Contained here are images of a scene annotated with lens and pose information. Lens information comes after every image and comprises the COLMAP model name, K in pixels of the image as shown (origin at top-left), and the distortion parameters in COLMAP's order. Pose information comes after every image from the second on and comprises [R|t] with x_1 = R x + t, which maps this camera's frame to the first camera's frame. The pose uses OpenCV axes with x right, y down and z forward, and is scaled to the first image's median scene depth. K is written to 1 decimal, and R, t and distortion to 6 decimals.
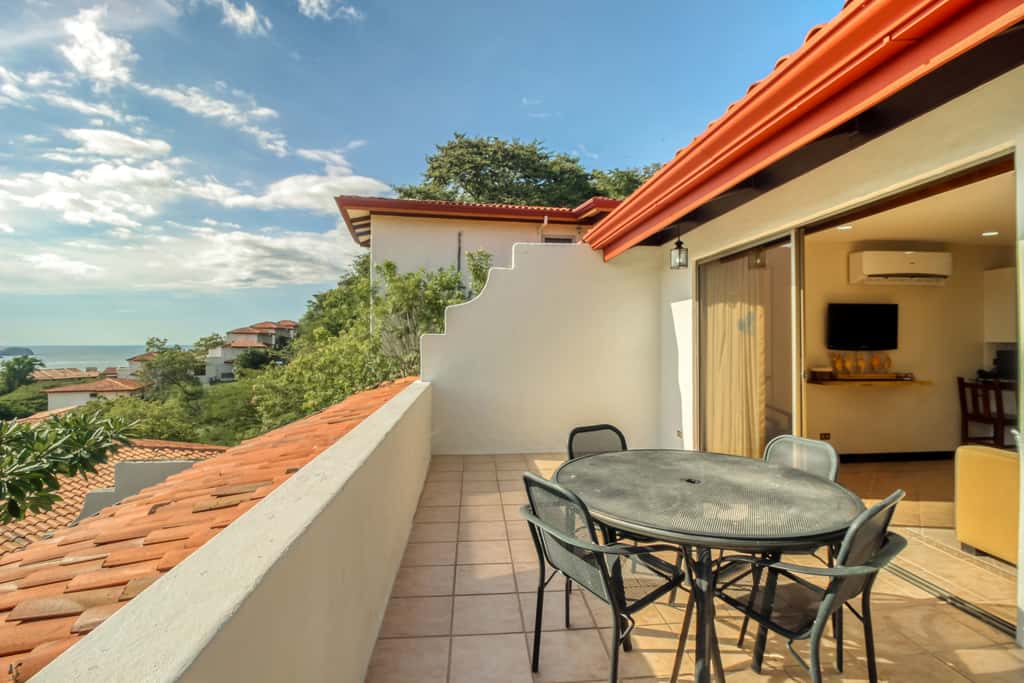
lens RADIAL K [[471.8, 0, 512.5], [0, 471.8, 336.4], [0, 0, 1]] dist [0.010234, -0.018430]
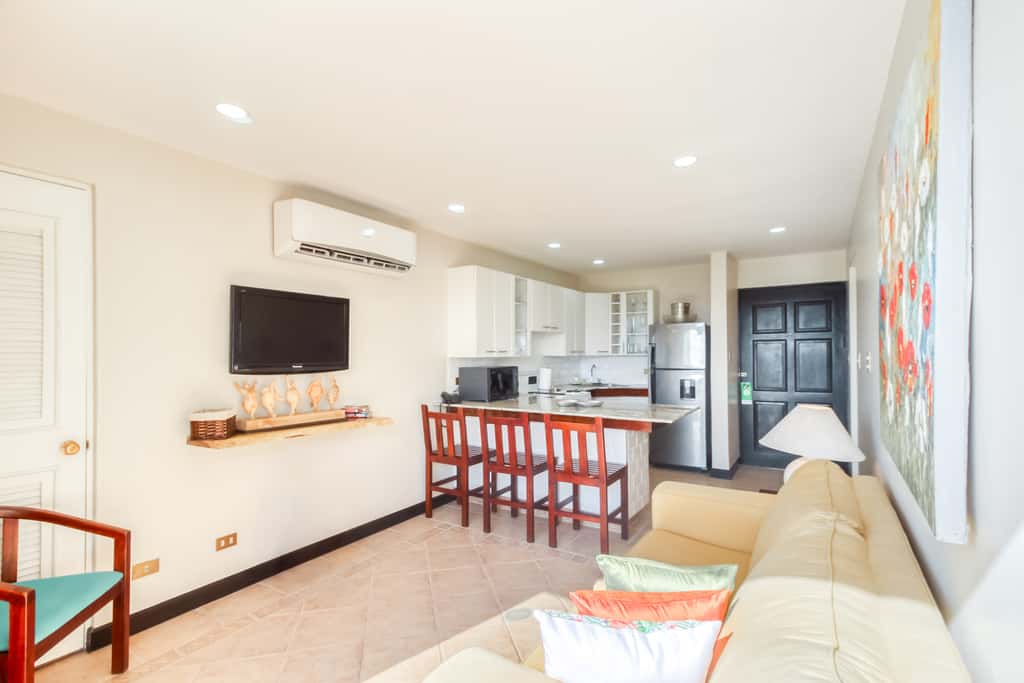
lens RADIAL K [[471.8, 0, 512.5], [0, 471.8, 336.4], [0, 0, 1]] dist [0.010234, -0.018430]
pose [[0.589982, 0.030608, 0.806836, 0.257335], [0.001291, 0.999244, -0.038852, 0.004217], [-0.807415, 0.023964, 0.589497, 0.265104]]
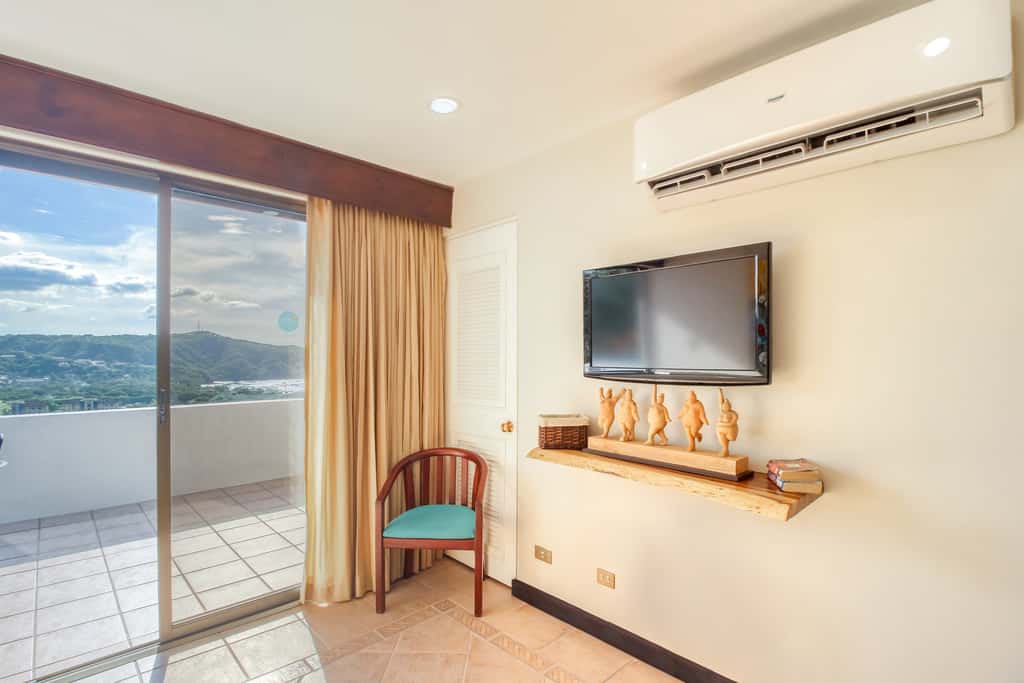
lens RADIAL K [[483.1, 0, 509.6], [0, 483.1, 326.5], [0, 0, 1]] dist [0.000814, -0.021247]
pose [[0.630197, -0.048335, -0.774929, 0.552607], [0.011291, 0.998525, -0.053099, 0.002621], [0.776353, 0.024714, 0.629813, 0.386165]]
